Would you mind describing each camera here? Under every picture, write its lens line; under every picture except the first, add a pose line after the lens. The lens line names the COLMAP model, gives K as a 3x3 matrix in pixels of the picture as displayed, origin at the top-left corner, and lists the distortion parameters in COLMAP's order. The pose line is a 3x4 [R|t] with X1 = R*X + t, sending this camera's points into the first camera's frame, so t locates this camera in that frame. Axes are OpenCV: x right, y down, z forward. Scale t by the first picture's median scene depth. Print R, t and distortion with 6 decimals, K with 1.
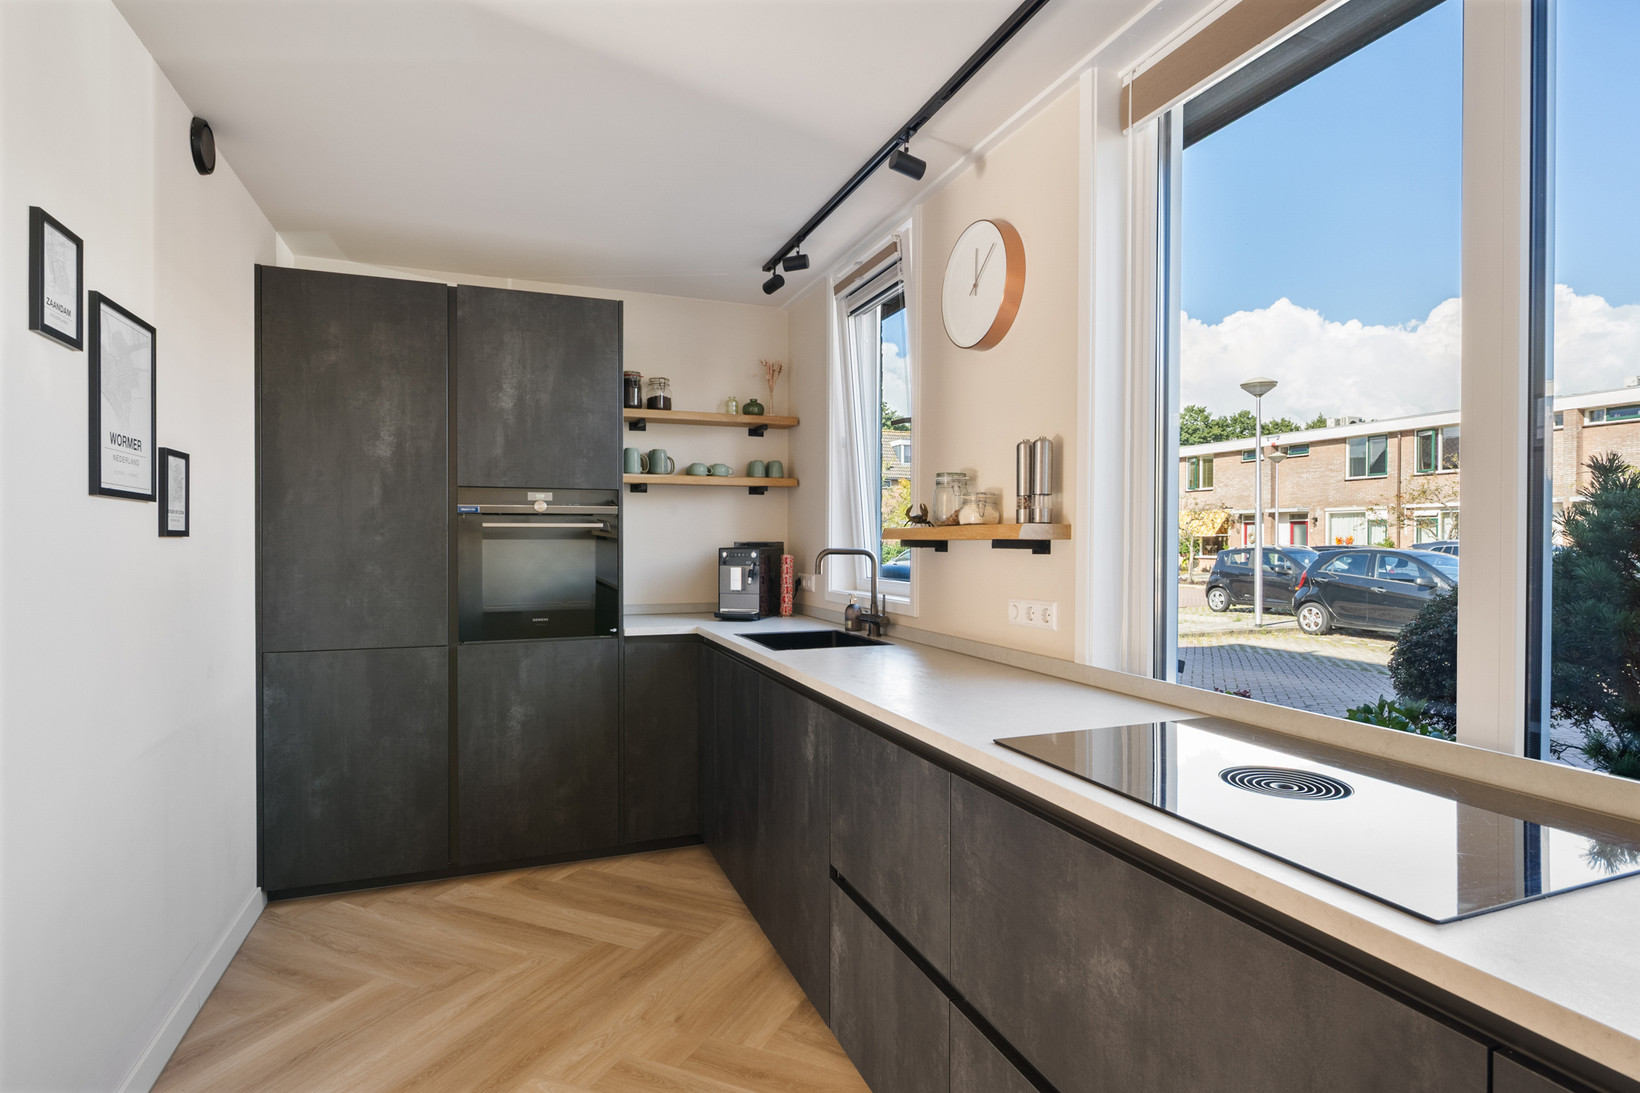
lens RADIAL K [[829.4, 0, 817.8], [0, 829.4, 551.6], [0, 0, 1]] dist [-0.000195, -0.000388]
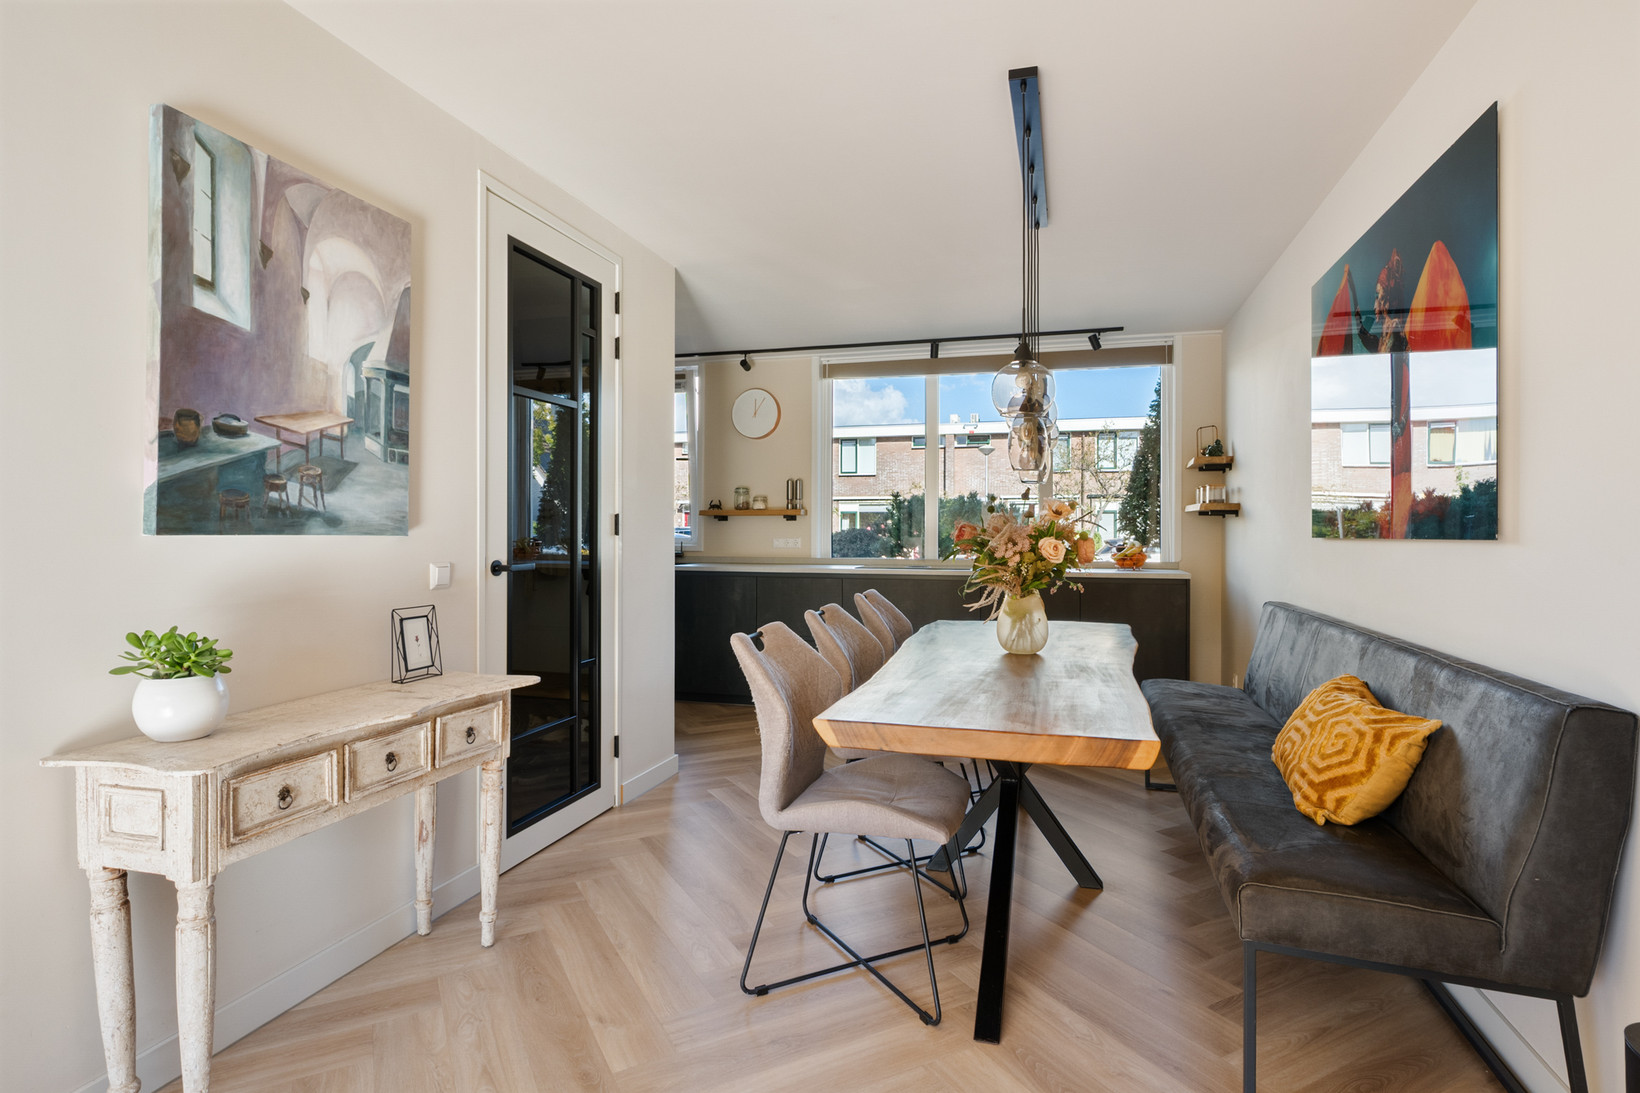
lens RADIAL K [[834.1, 0, 824.4], [0, 834.1, 546.4], [0, 0, 1]] dist [-0.001377, -0.000638]
pose [[0.609086, -0.012441, 0.793007, -1.295905], [0.009166, 0.999921, 0.008647, 0.045707], [-0.793051, 0.002001, 0.609152, -0.535341]]
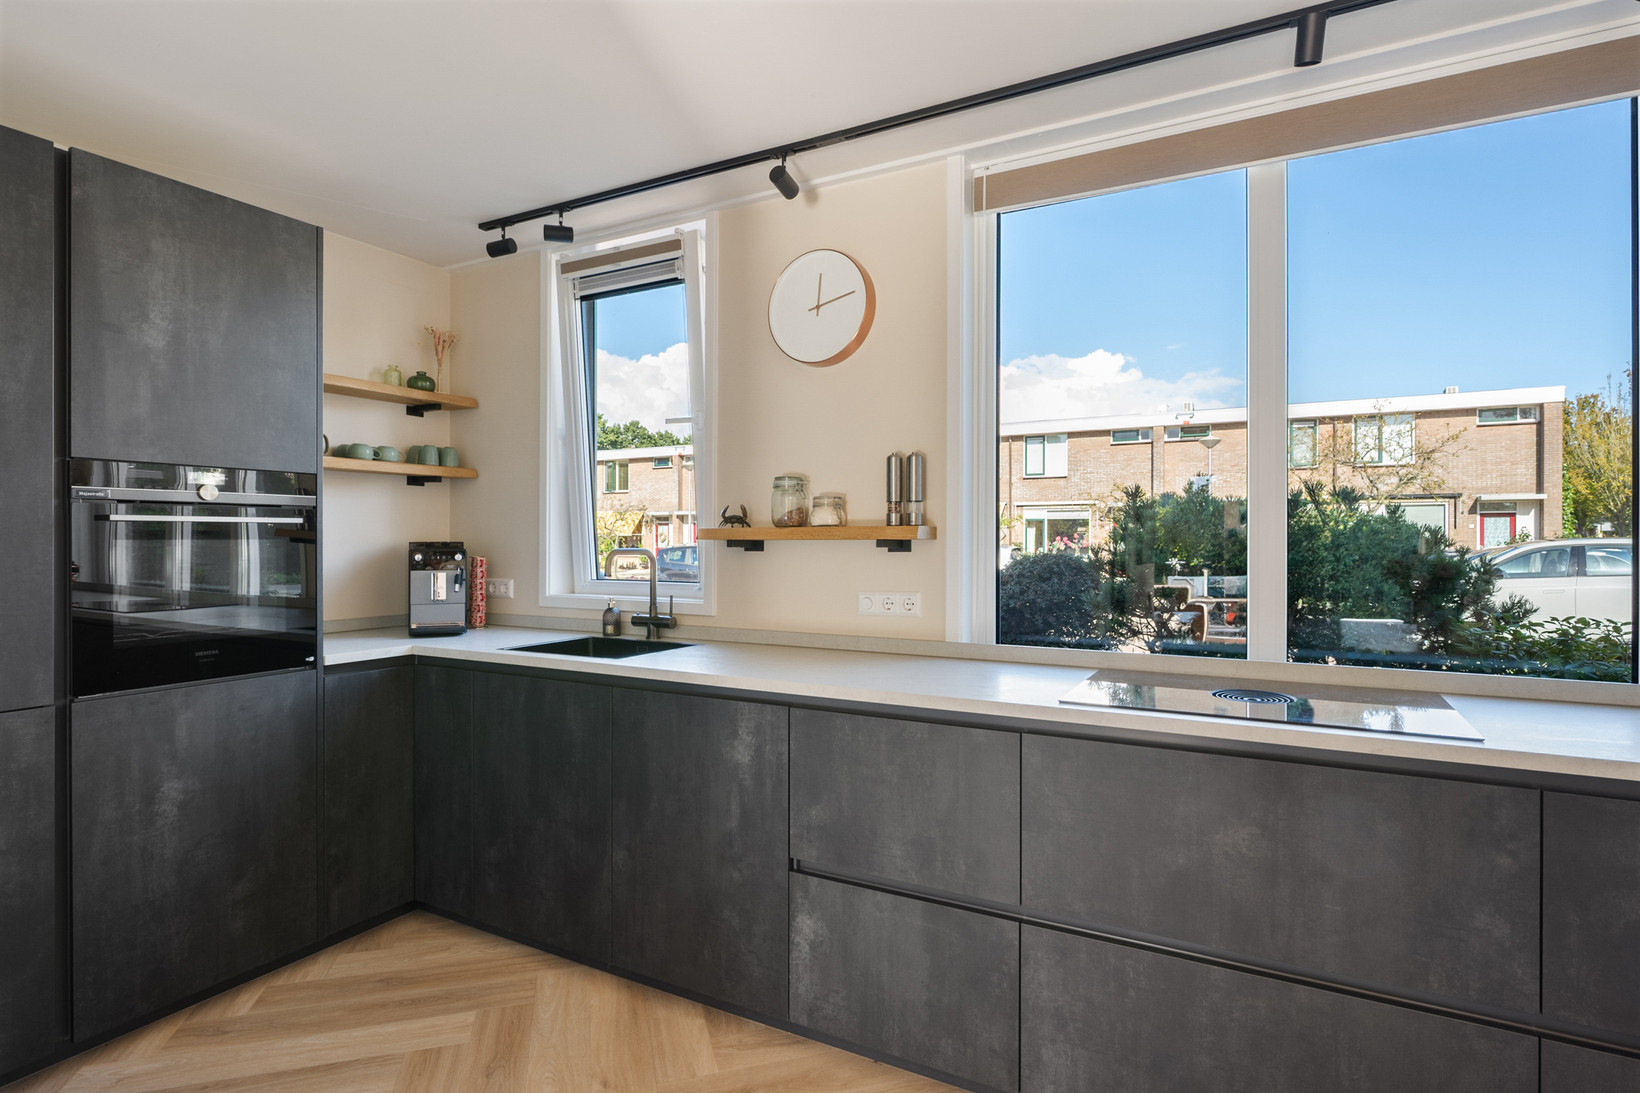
lens RADIAL K [[834.1, 0, 824.4], [0, 834.1, 546.4], [0, 0, 1]] dist [-0.001377, -0.000638]
pose [[0.765982, -0.005865, 0.642836, -0.394723], [0.009251, 0.999955, -0.001899, -0.002436], [-0.642796, 0.007401, 0.766002, 0.120092]]
